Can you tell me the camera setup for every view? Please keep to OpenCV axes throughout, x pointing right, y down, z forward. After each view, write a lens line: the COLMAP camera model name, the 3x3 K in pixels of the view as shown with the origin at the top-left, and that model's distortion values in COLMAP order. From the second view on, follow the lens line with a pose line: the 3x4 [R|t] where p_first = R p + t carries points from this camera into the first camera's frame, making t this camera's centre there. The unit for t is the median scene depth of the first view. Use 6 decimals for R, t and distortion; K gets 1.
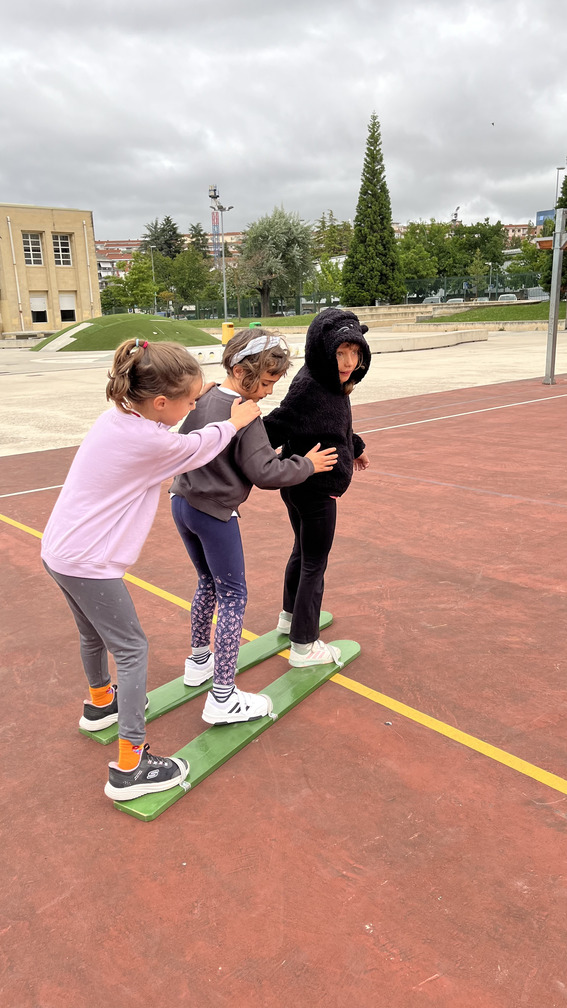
lens RADIAL K [[764.1, 0, 283.7], [0, 764.1, 508.4], [0, 0, 1]] dist [0.063239, -0.072275]
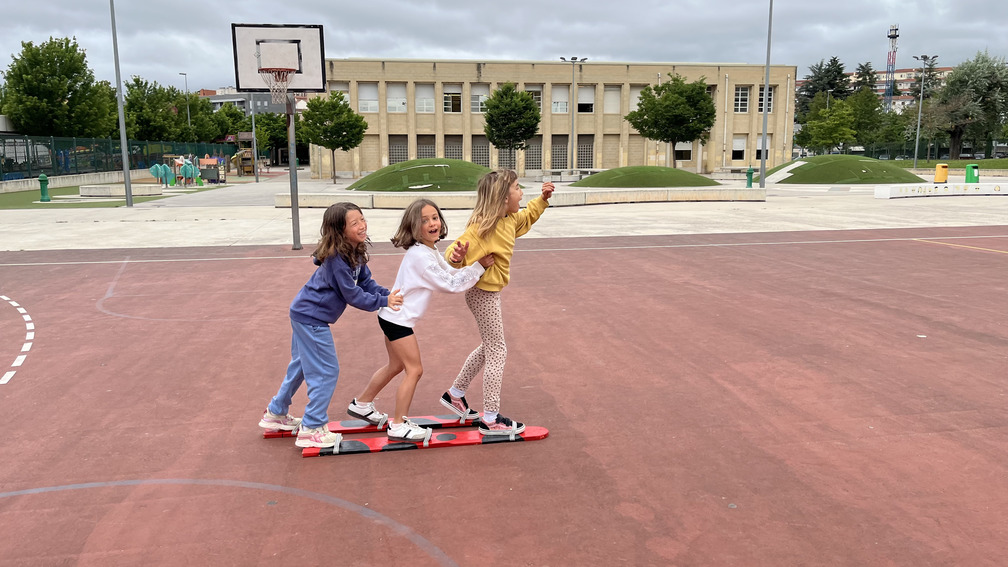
lens RADIAL K [[764.1, 0, 508.3], [0, 764.1, 284.8], [0, 0, 1]] dist [0.063239, -0.072275]
pose [[0.870363, 0.108142, -0.480390, -0.030869], [-0.144293, 0.988772, -0.038842, 0.038554], [0.470796, 0.103124, 0.876195, -0.154874]]
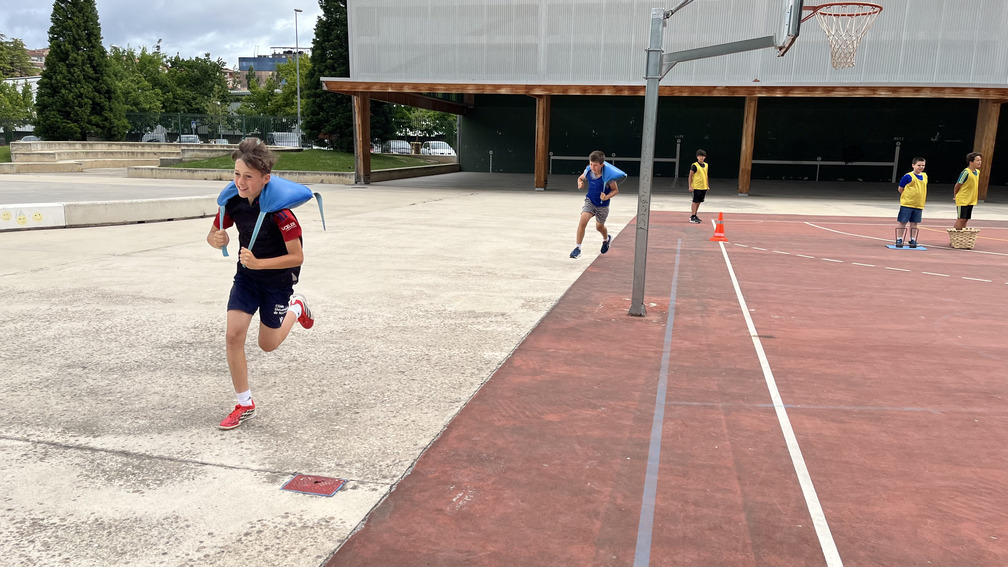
lens RADIAL K [[764.1, 0, 499.7], [0, 764.1, 292.9], [0, 0, 1]] dist [0.063239, -0.072275]
pose [[0.808866, -0.059620, 0.584962, -0.012416], [0.102009, 0.993989, -0.039746, -0.033045], [-0.579077, 0.091820, 0.810086, 0.121395]]
